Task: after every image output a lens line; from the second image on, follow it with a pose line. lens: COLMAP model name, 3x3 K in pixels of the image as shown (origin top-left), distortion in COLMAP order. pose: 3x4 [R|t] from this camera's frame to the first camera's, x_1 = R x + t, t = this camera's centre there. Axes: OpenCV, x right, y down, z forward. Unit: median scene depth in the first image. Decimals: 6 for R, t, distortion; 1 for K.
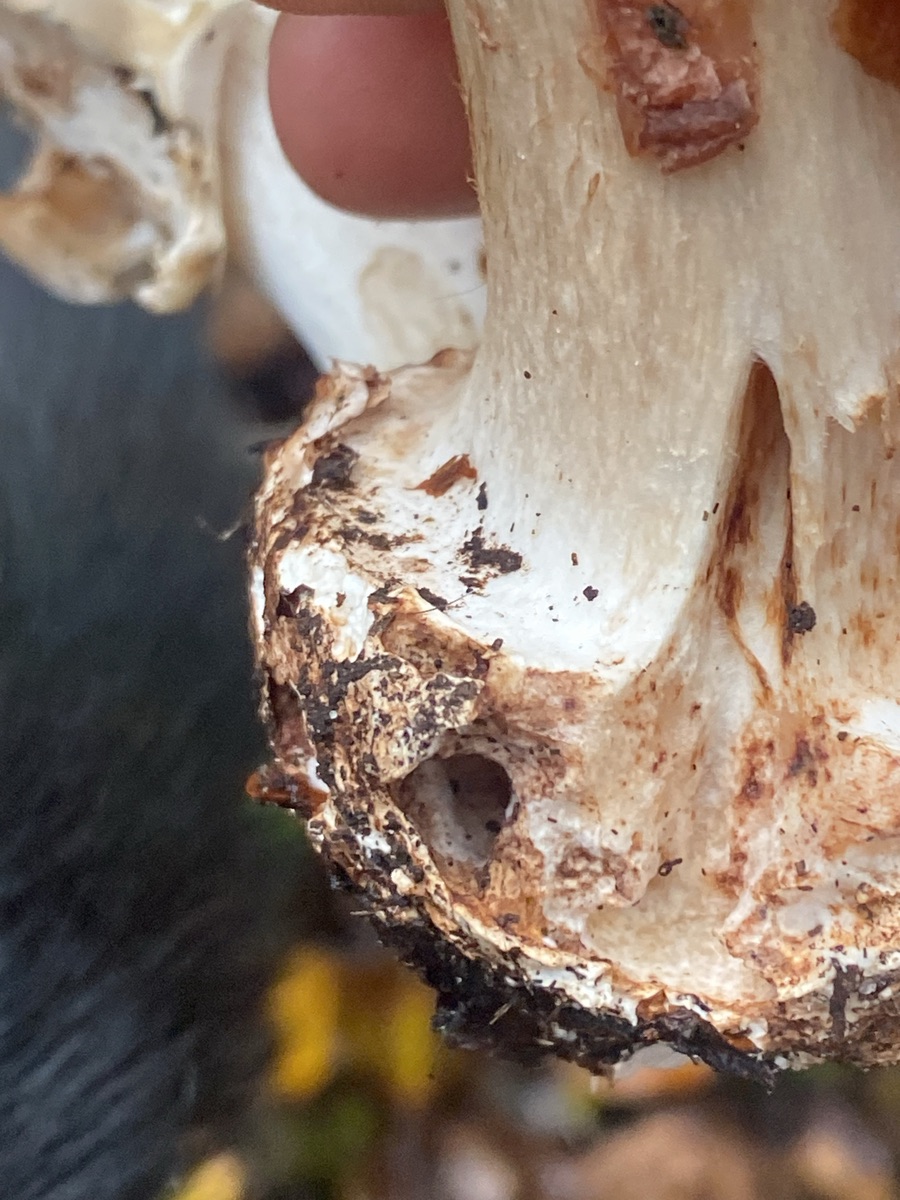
lens RADIAL K [[2527.7, 0, 450.0], [0, 2527.7, 600.0], [0, 0, 1]] dist [0.131003, -0.552342]
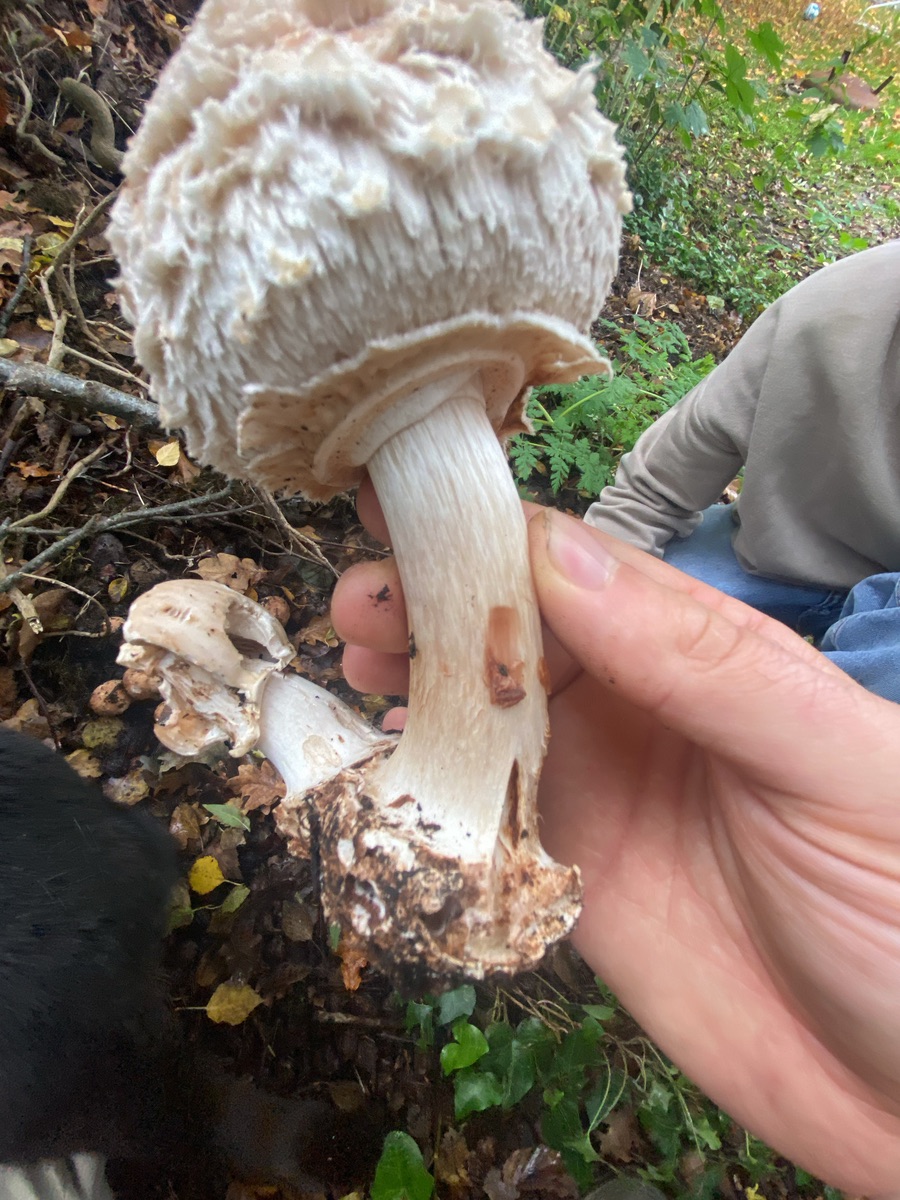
lens RADIAL K [[486.5, 0, 450.0], [0, 486.5, 600.0], [0, 0, 1]] dist [0.000506, -0.013197]
pose [[0.864787, 0.089481, 0.494101, -0.321178], [0.110196, 0.926188, -0.360601, -0.062788], [-0.489898, 0.366291, 0.791095, 0.384971]]
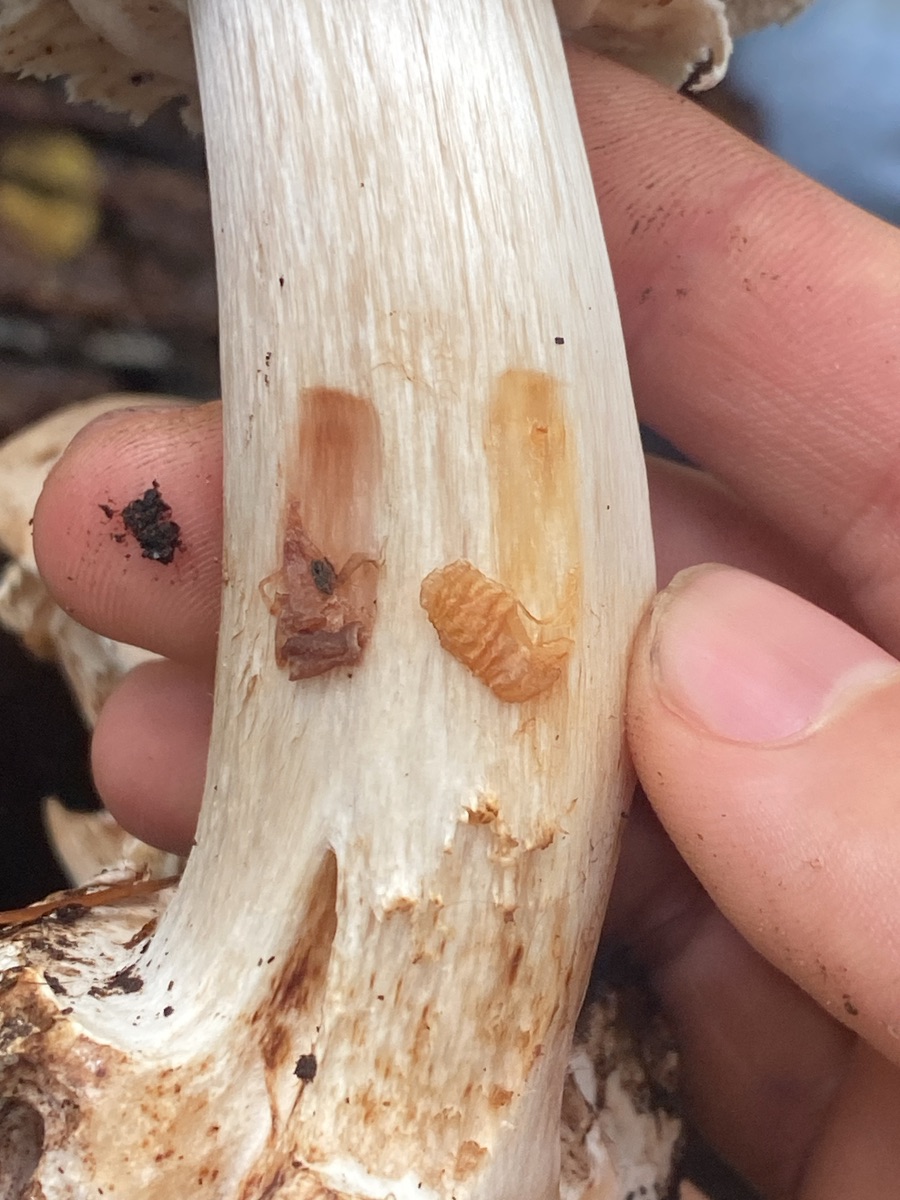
lens RADIAL K [[2527.7, 0, 450.0], [0, 2527.7, 600.0], [0, 0, 1]] dist [0.131003, -0.552342]
pose [[0.938854, 0.255313, -0.231017, 0.422349], [-0.326331, 0.873812, -0.360501, 0.224914], [0.109825, 0.413845, 0.903698, -0.180231]]
